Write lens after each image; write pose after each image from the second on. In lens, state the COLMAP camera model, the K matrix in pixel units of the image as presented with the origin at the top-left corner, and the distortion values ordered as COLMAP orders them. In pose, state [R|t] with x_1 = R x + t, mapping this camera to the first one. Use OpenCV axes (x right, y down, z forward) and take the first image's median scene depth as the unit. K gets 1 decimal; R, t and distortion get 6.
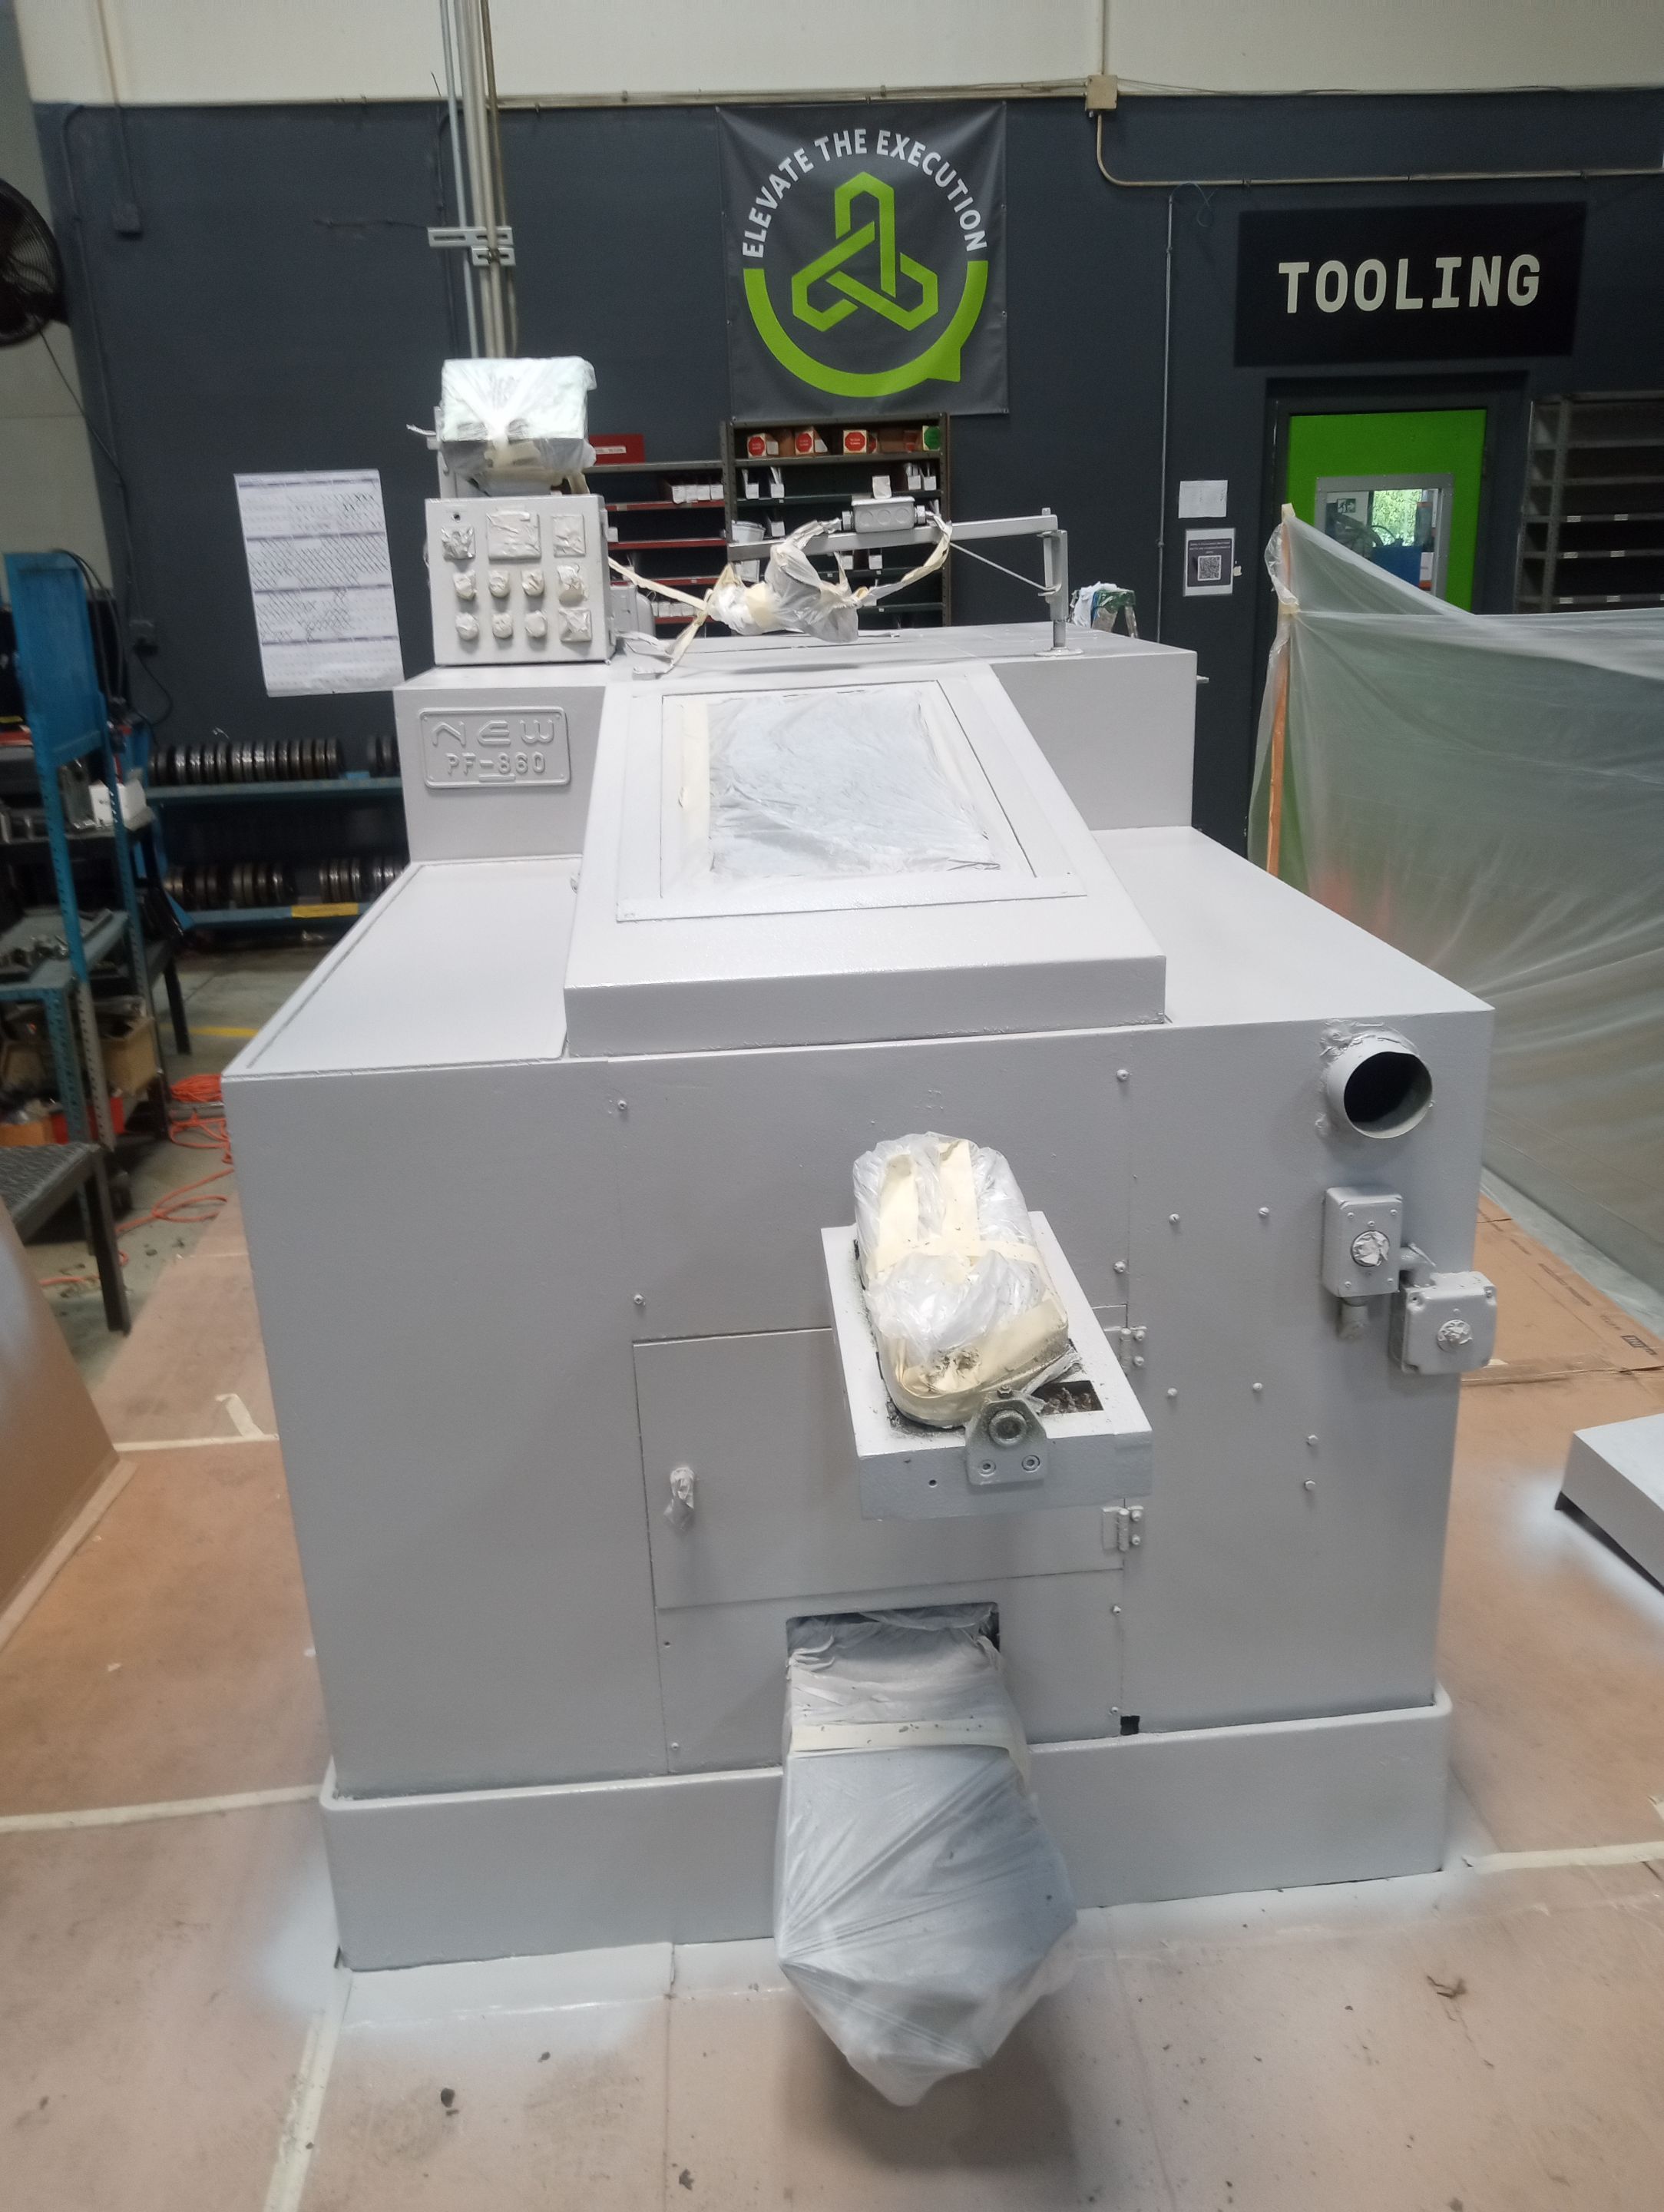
lens RADIAL K [[1656.5, 0, 834.2], [0, 1656.5, 1113.5], [0, 0, 1]] dist [-0.011266, 0.011210]
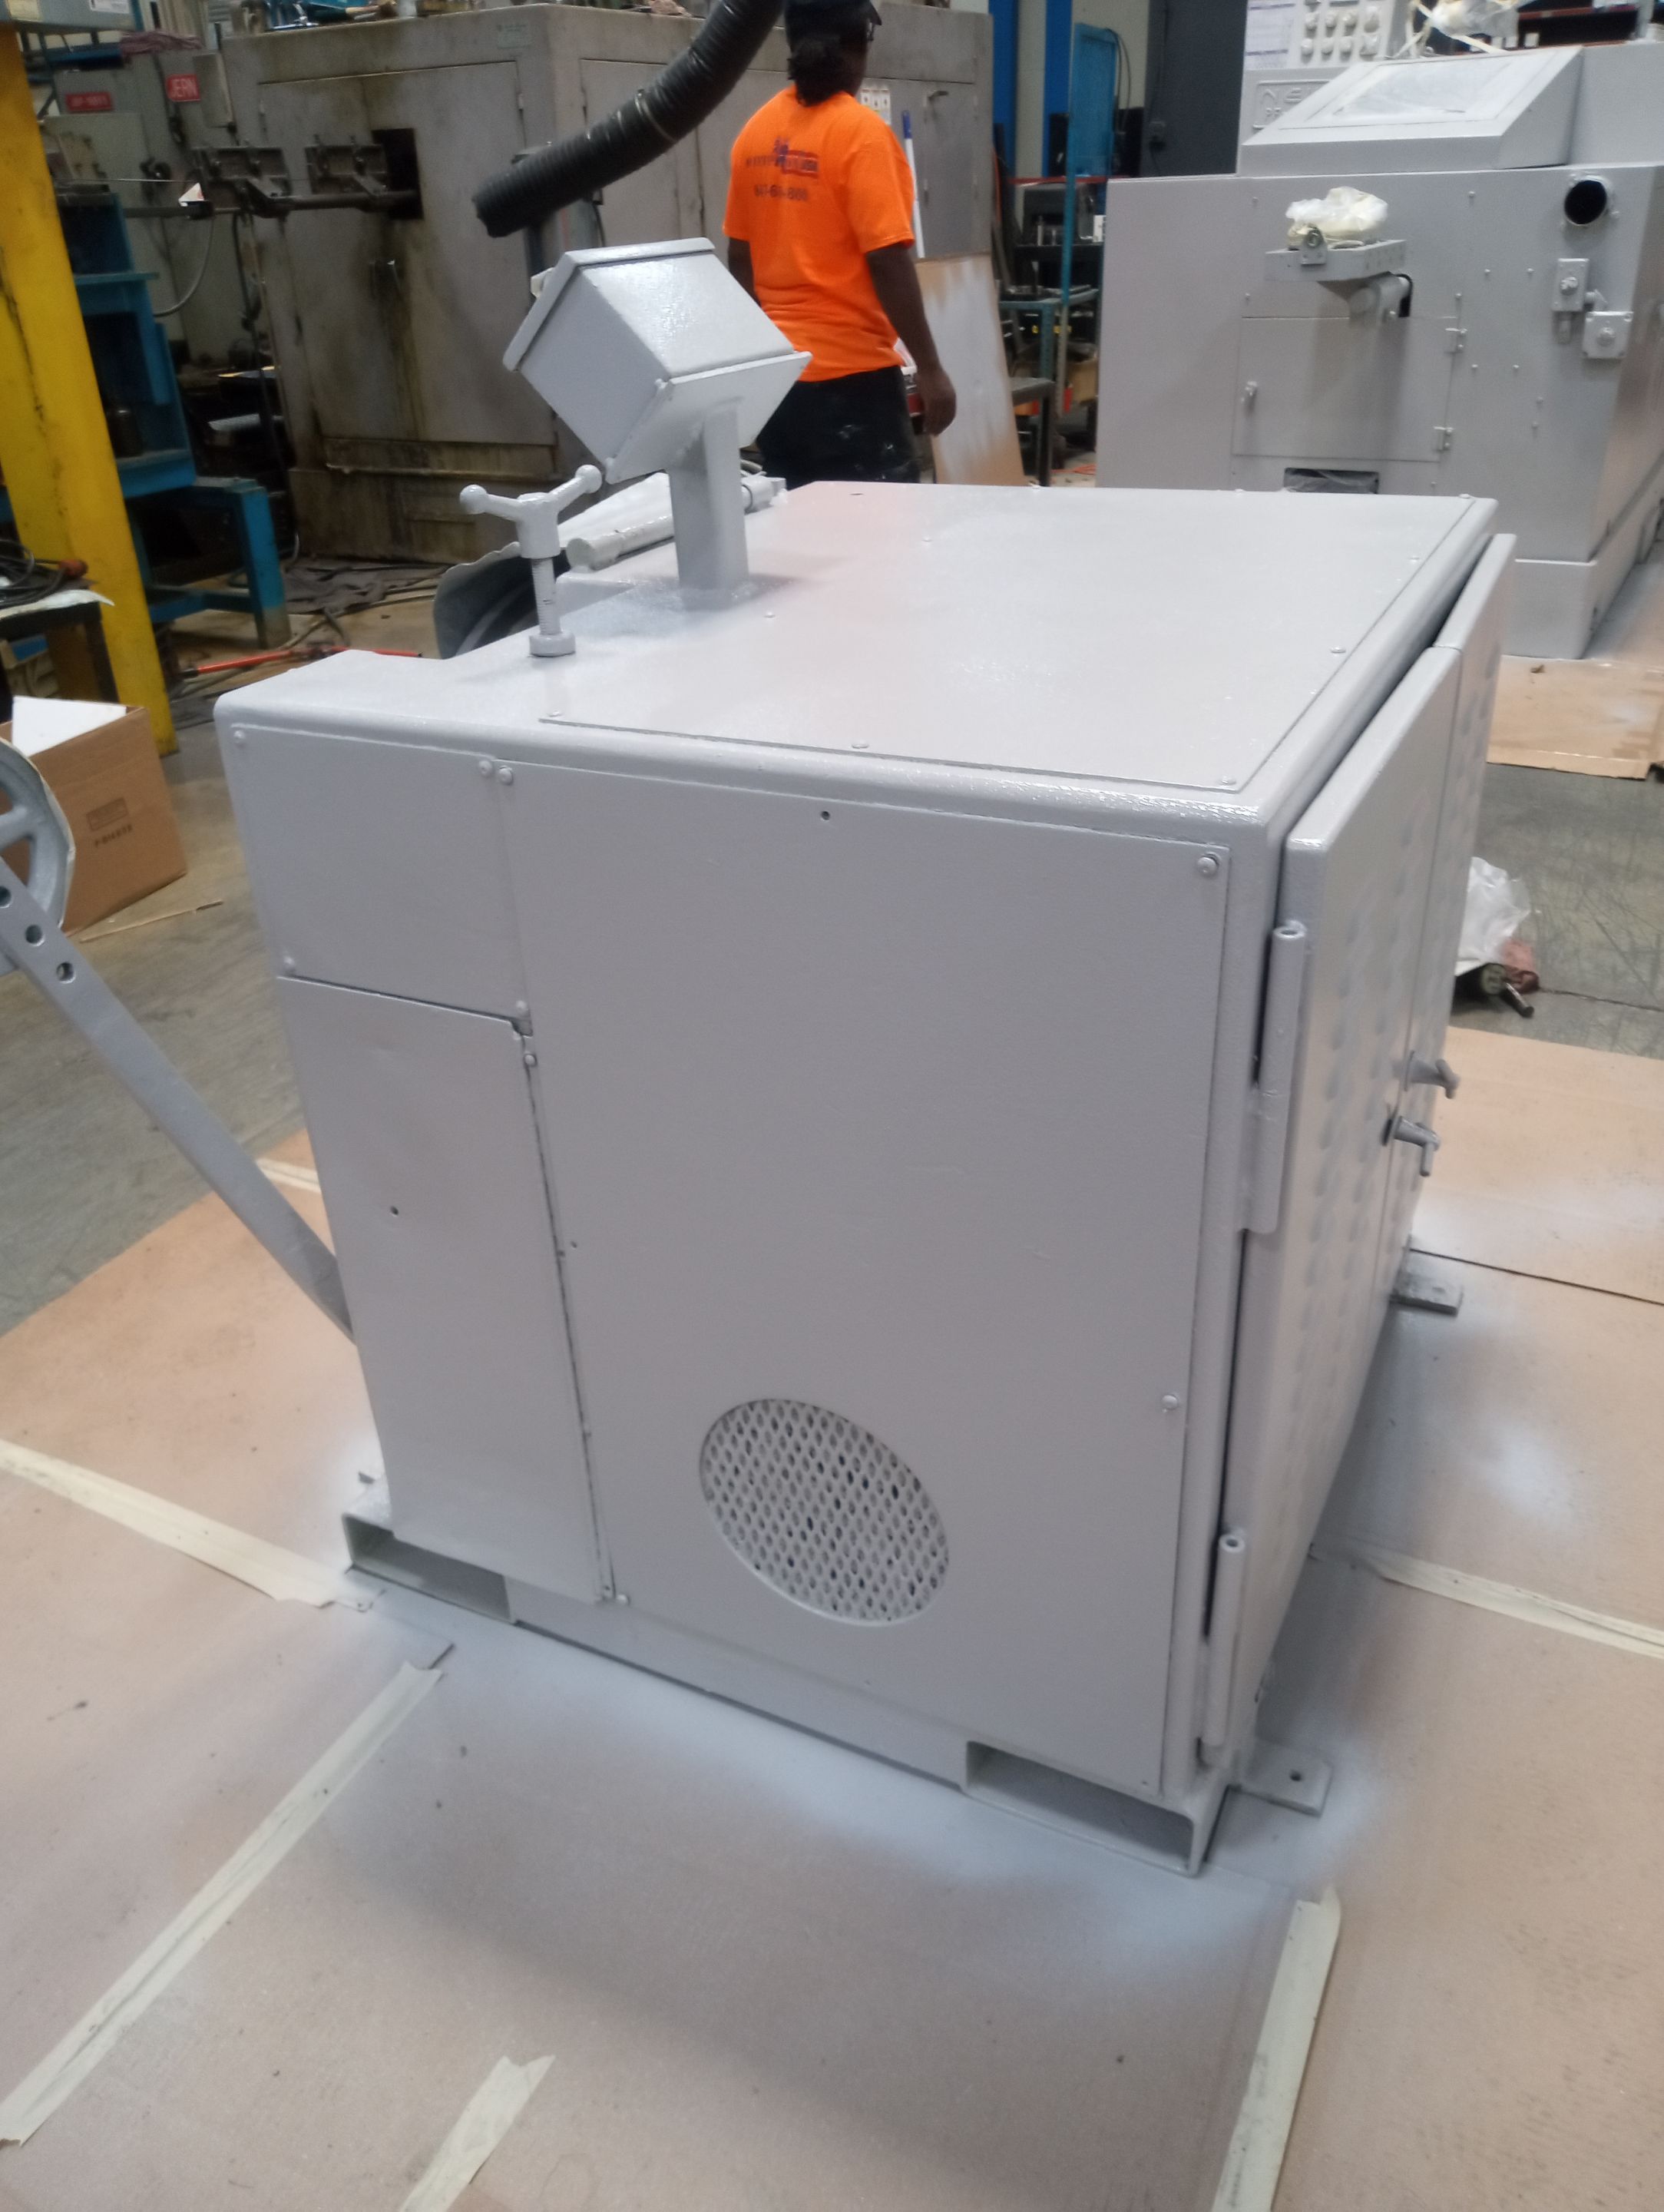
lens RADIAL K [[1677.4, 0, 840.0], [0, 1677.4, 1107.9], [0, 0, 1]] dist [-0.001756, 0.001817]
pose [[0.844490, 0.268574, -0.463362, 0.223054], [-0.177265, 0.956577, 0.231381, 0.210647], [0.505384, -0.113261, 0.855429, -0.412523]]
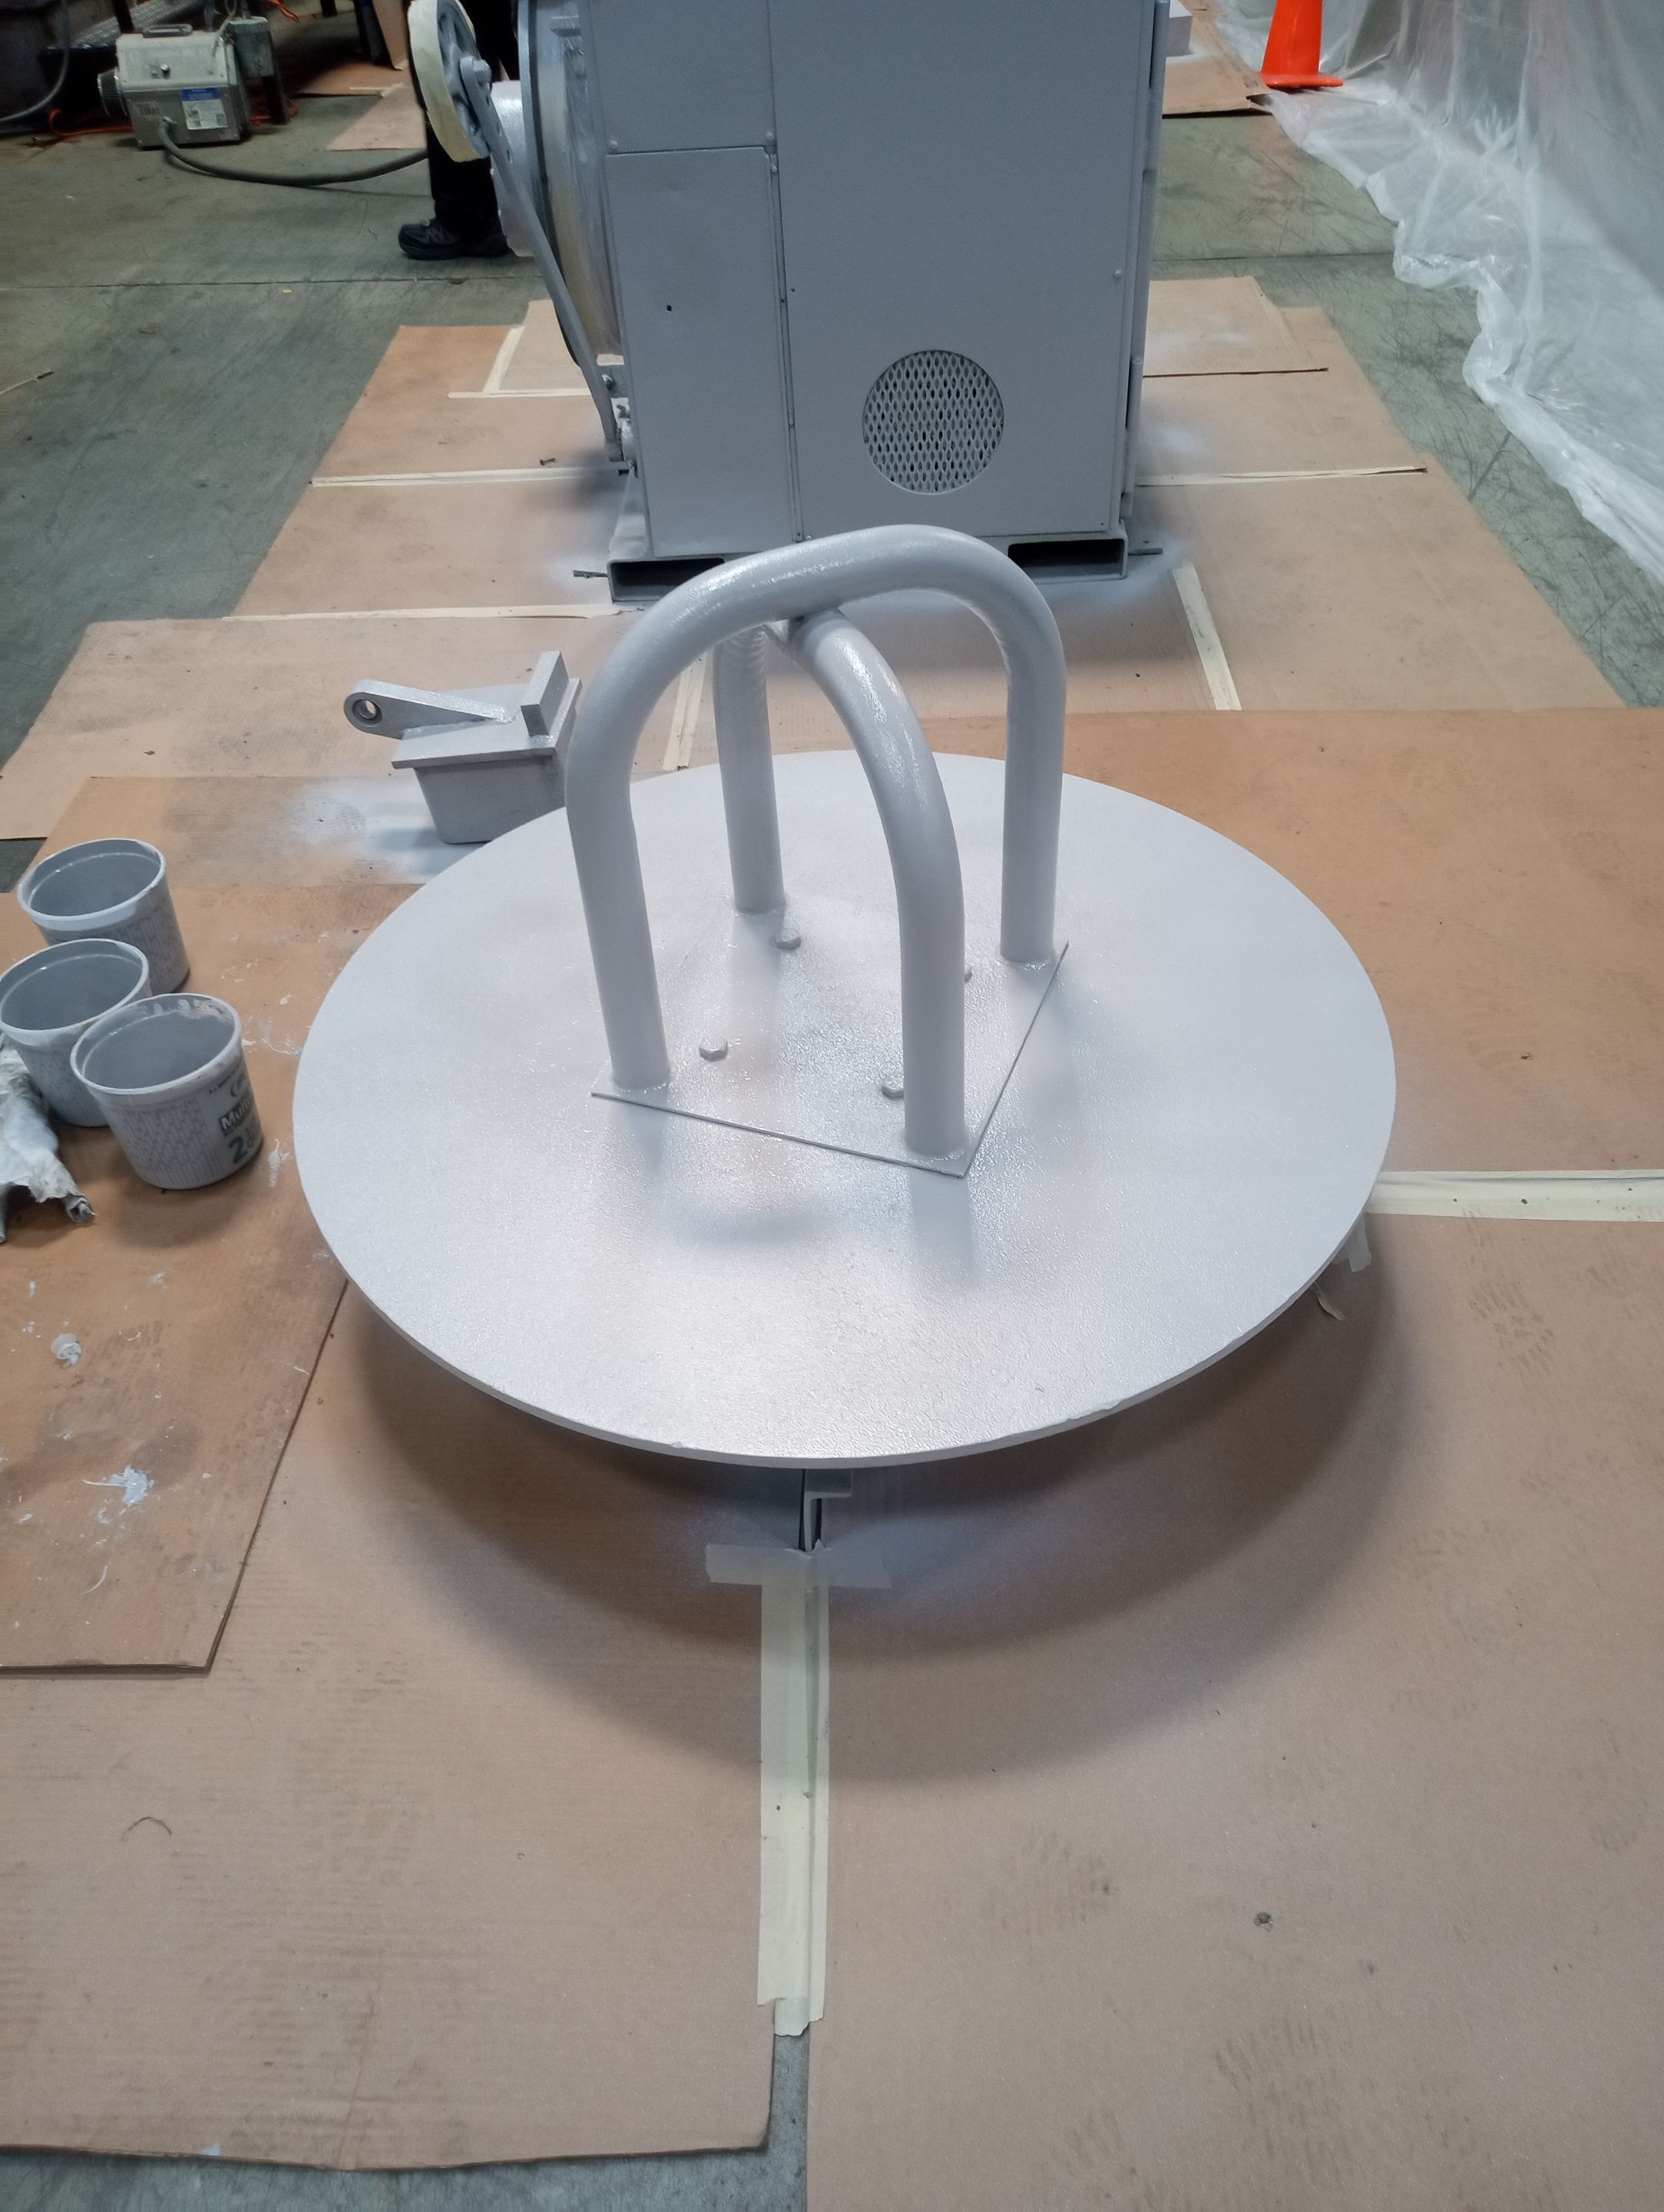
lens RADIAL K [[1626.9, 0, 832.0], [0, 1626.9, 1106.0], [0, 0, 1]] dist [-0.000960, -0.000104]
pose [[0.992852, 0.077832, -0.090482, 0.167148], [-0.036028, 0.918194, 0.394489, 0.297389], [0.113783, -0.388410, 0.914435, -0.652398]]
